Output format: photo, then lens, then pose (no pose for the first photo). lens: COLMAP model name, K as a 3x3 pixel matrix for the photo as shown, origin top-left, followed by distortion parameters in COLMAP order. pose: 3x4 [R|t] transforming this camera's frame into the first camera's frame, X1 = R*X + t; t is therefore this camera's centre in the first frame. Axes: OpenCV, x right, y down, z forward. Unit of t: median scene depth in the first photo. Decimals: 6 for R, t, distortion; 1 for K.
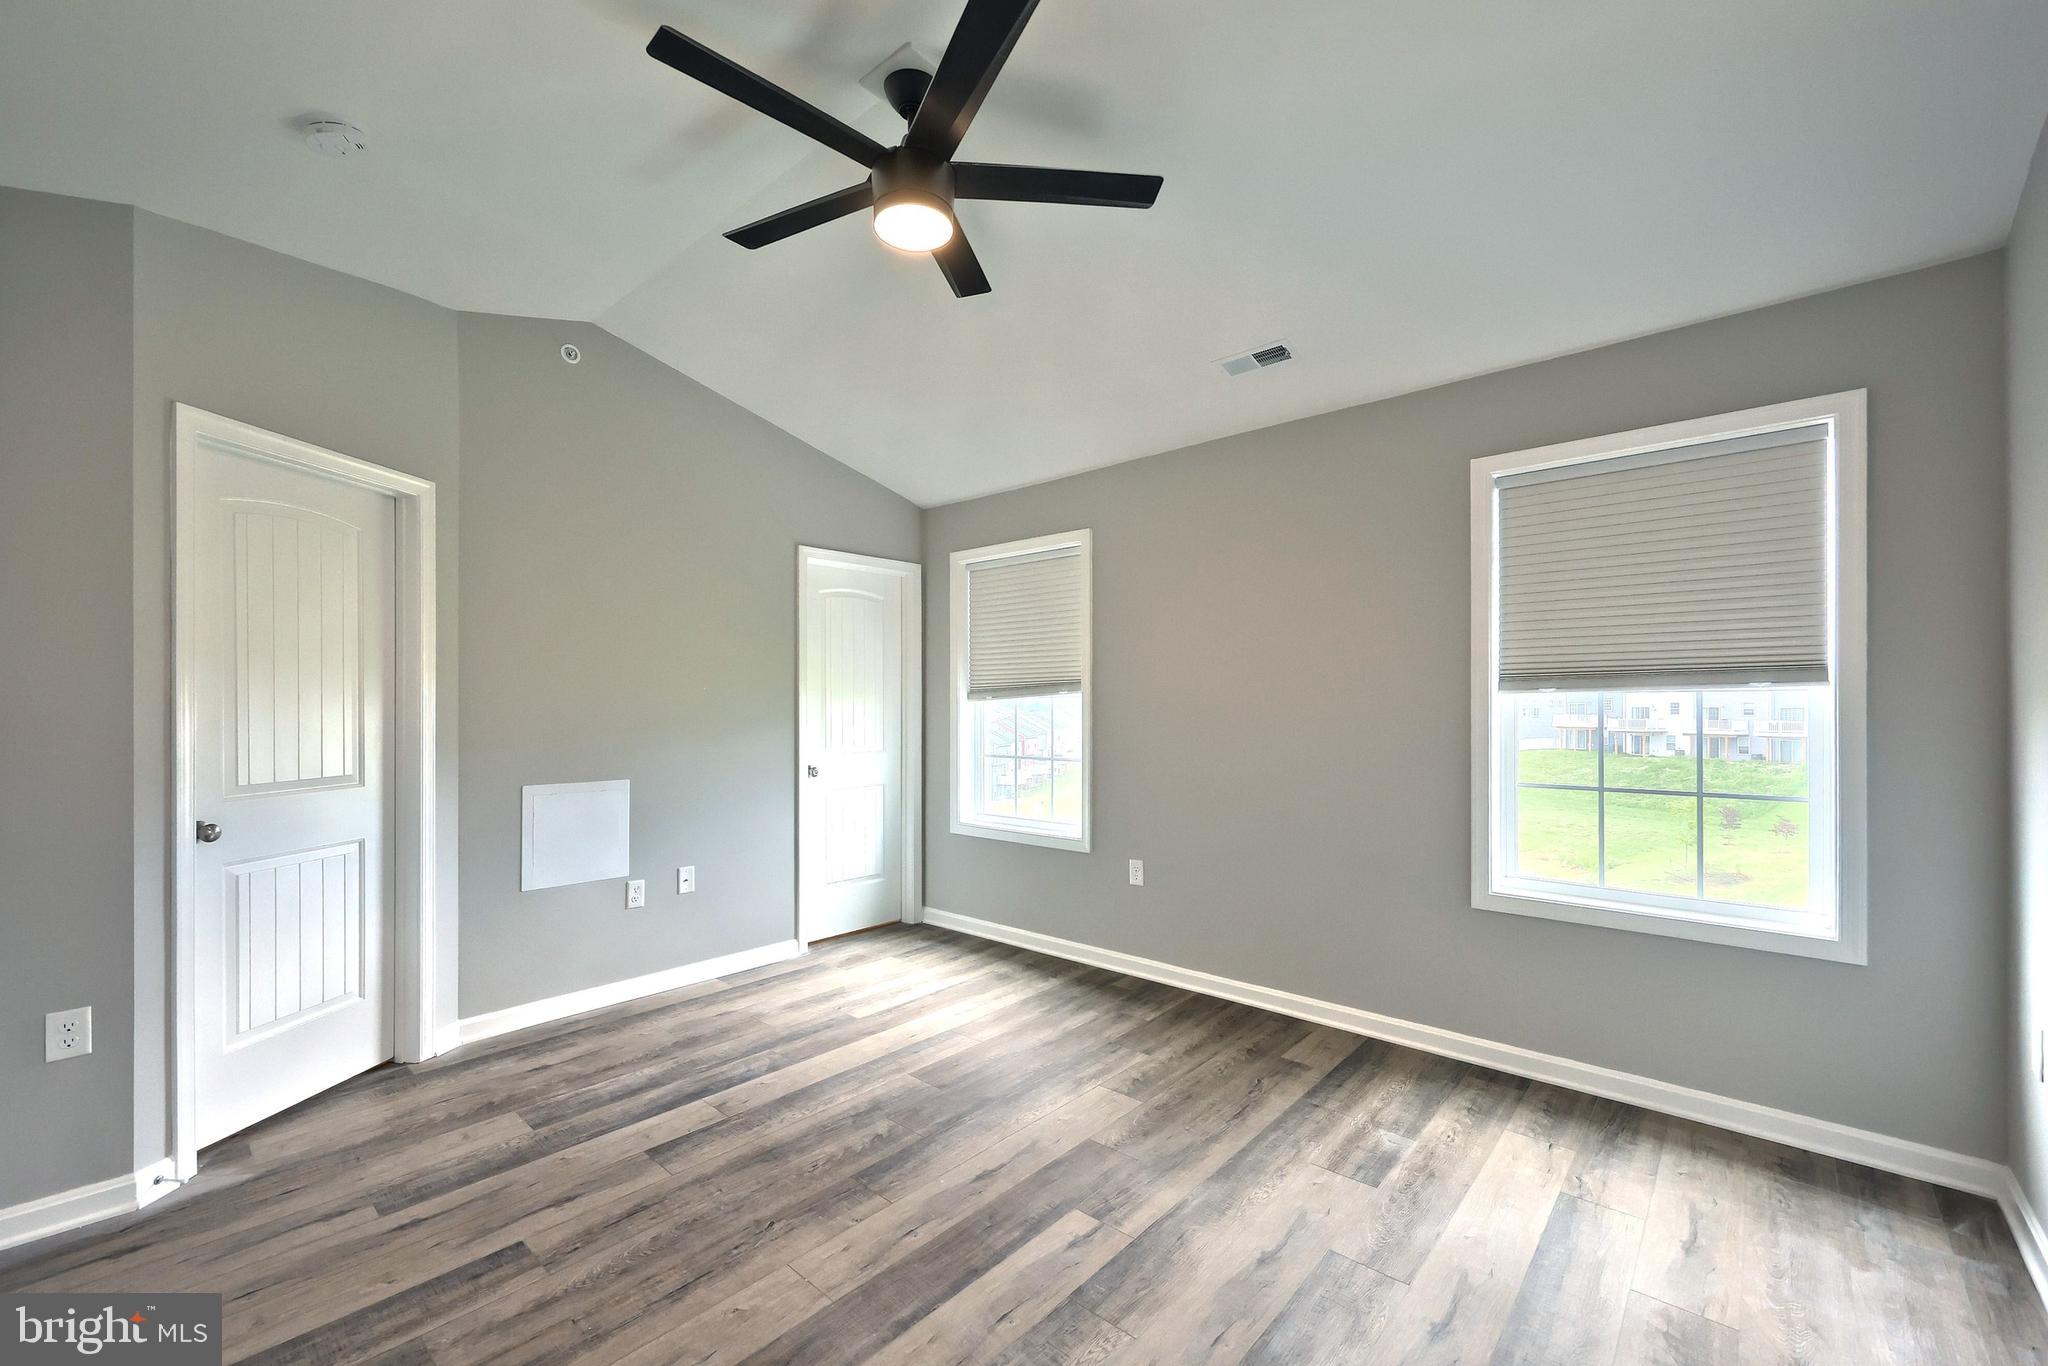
lens RADIAL K [[832.8, 0, 1024.0], [0, 832.8, 683.0], [0, 0, 1]] dist [0.000222, 0.000092]
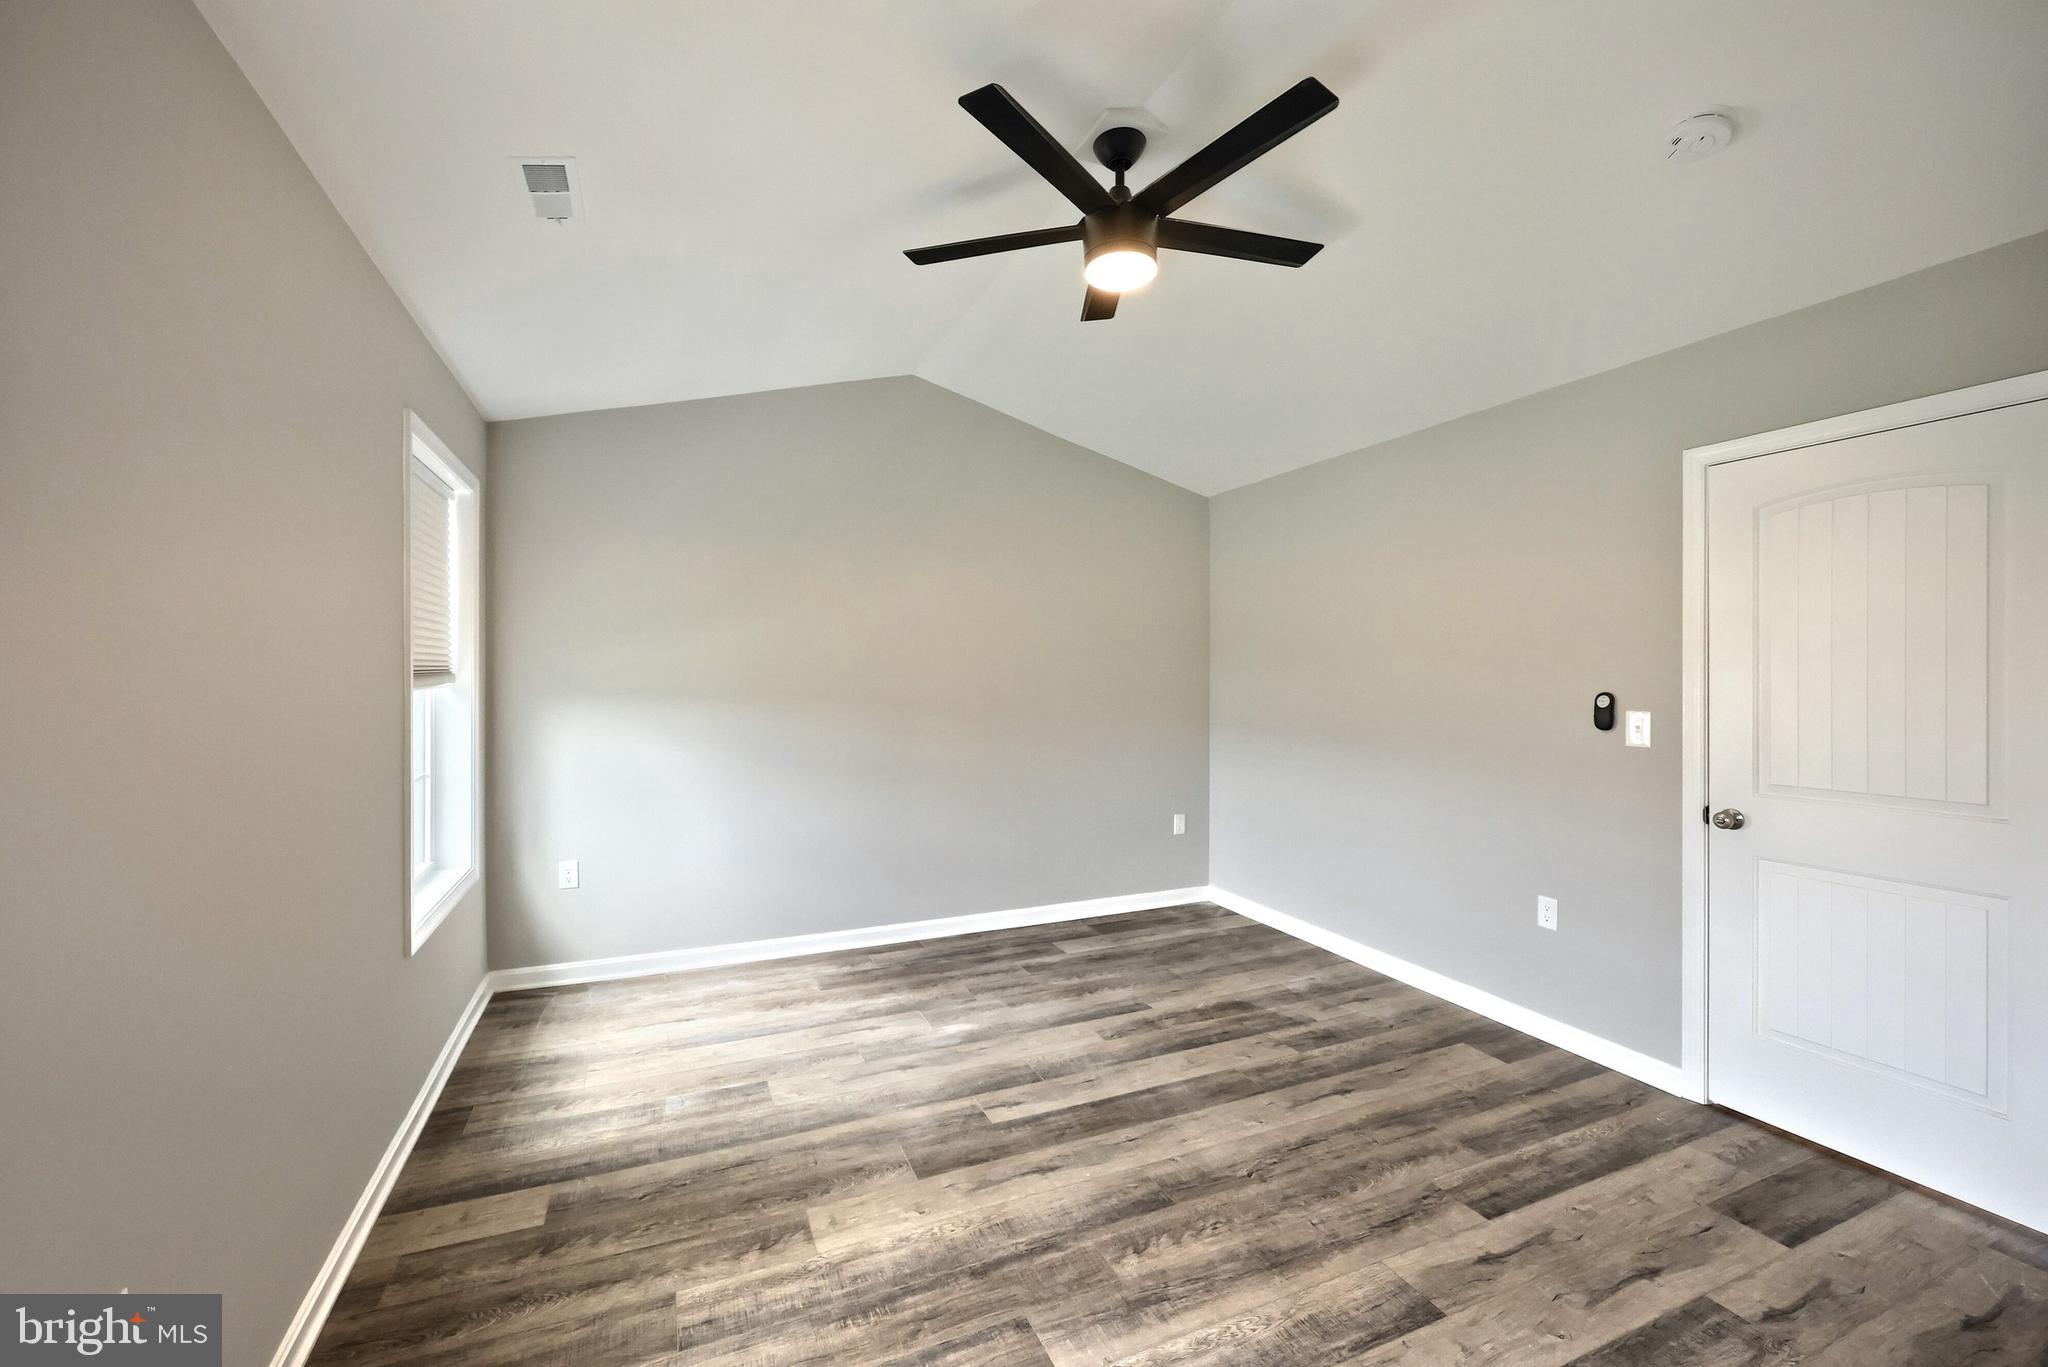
lens RADIAL K [[832.8, 0, 1024.0], [0, 832.8, 683.5], [0, 0, 1]] dist [0.000222, 0.000092]
pose [[-0.911776, -0.006450, 0.410636, -0.457148], [-0.012316, 0.999856, -0.011641, 0.011186], [-0.410502, -0.015671, -0.911725, 2.039766]]
